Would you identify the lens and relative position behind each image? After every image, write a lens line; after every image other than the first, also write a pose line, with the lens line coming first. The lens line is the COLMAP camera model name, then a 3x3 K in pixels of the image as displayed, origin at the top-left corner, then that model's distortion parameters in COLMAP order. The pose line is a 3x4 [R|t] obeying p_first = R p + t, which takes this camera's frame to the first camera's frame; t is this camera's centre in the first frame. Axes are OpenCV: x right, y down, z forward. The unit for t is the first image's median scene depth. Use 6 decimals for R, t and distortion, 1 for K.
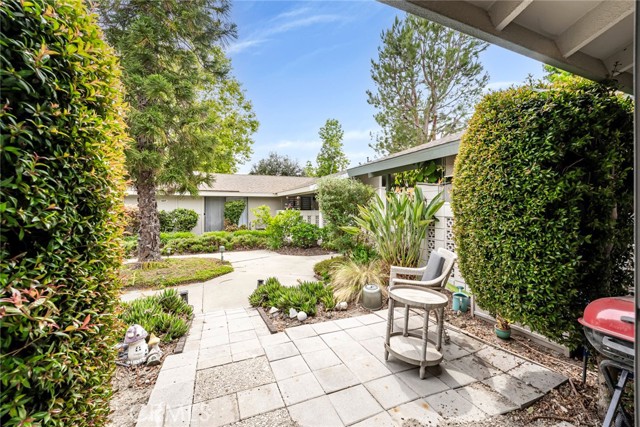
lens RADIAL K [[261.7, 0, 320.3], [0, 261.7, 210.7], [0, 0, 1]] dist [-0.007098, 0.000448]
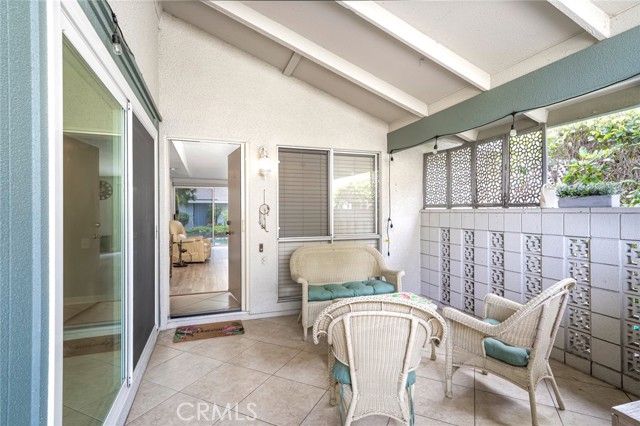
lens RADIAL K [[319.8, 0, 322.0], [0, 319.8, 211.9], [0, 0, 1]] dist [0.000203, 0.000024]
pose [[0.998937, -0.008711, -0.045263, 0.417576], [0.008531, 0.999955, -0.004174, 0.008775], [0.045297, 0.003783, 0.998966, -0.879367]]
